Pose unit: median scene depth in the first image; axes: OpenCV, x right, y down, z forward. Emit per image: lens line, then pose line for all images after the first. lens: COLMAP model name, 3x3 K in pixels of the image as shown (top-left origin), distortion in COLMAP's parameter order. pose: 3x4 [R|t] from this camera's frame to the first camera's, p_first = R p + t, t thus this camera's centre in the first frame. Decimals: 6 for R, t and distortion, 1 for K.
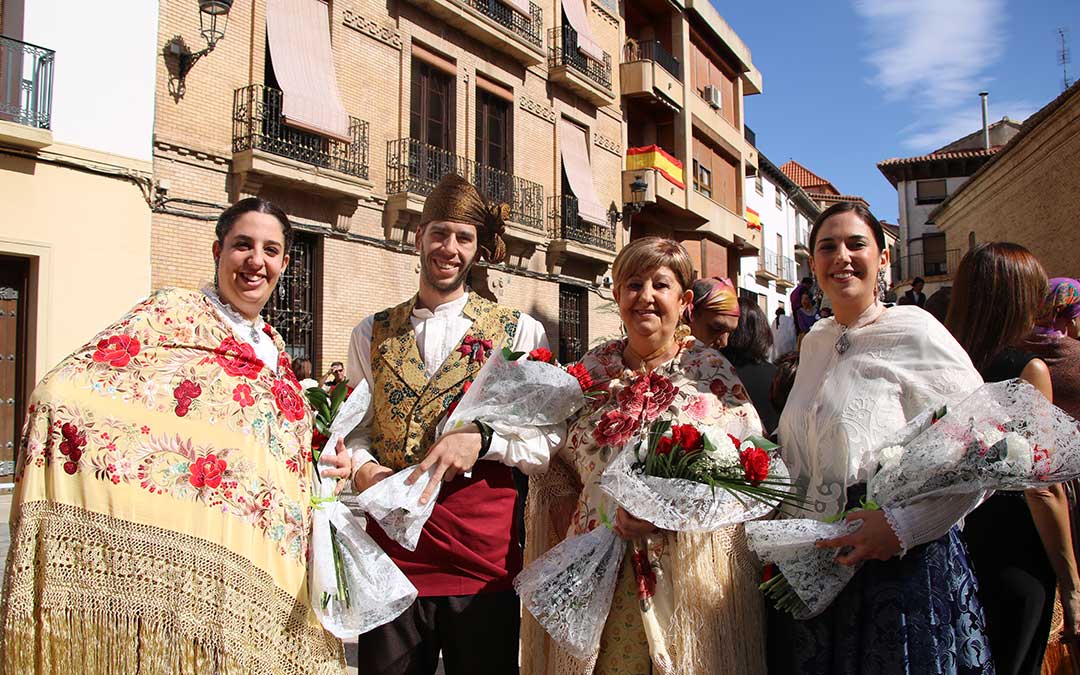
lens RADIAL K [[1050.3, 0, 538.1], [0, 1050.3, 312.8], [0, 0, 1]] dist [-0.041899, 0.021648]
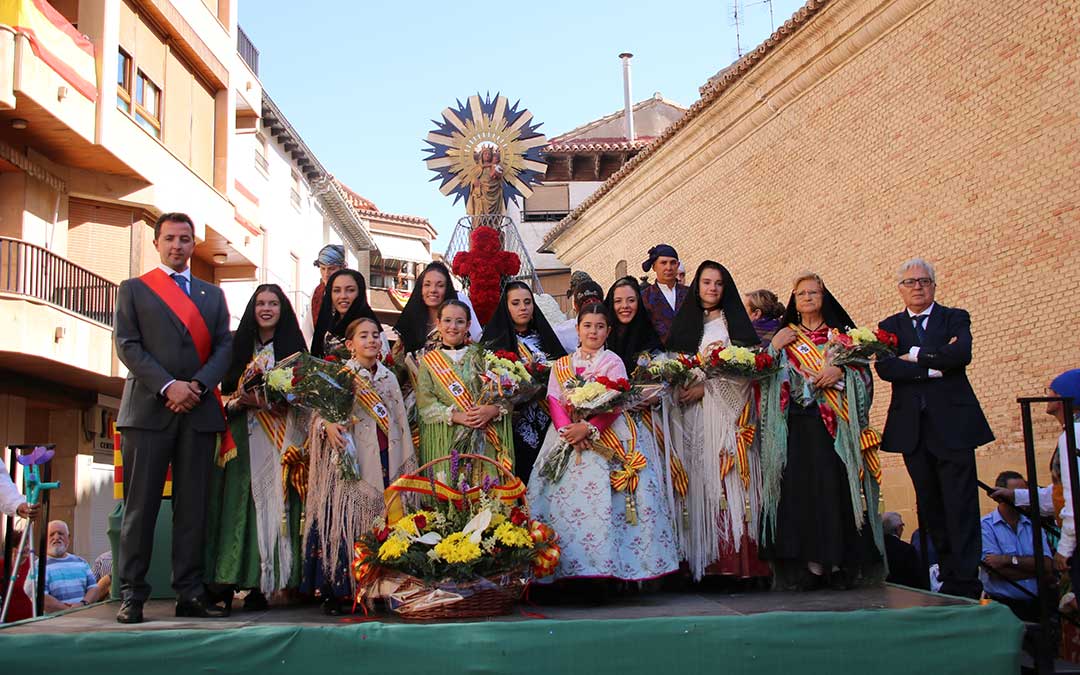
lens RADIAL K [[1050.3, 0, 538.1], [0, 1050.3, 312.8], [0, 0, 1]] dist [-0.041899, 0.021648]
pose [[0.892675, 0.060994, 0.446555, 0.116573], [-0.006247, 0.992380, -0.123057, 0.027269], [-0.450658, 0.107060, 0.886254, 0.531408]]
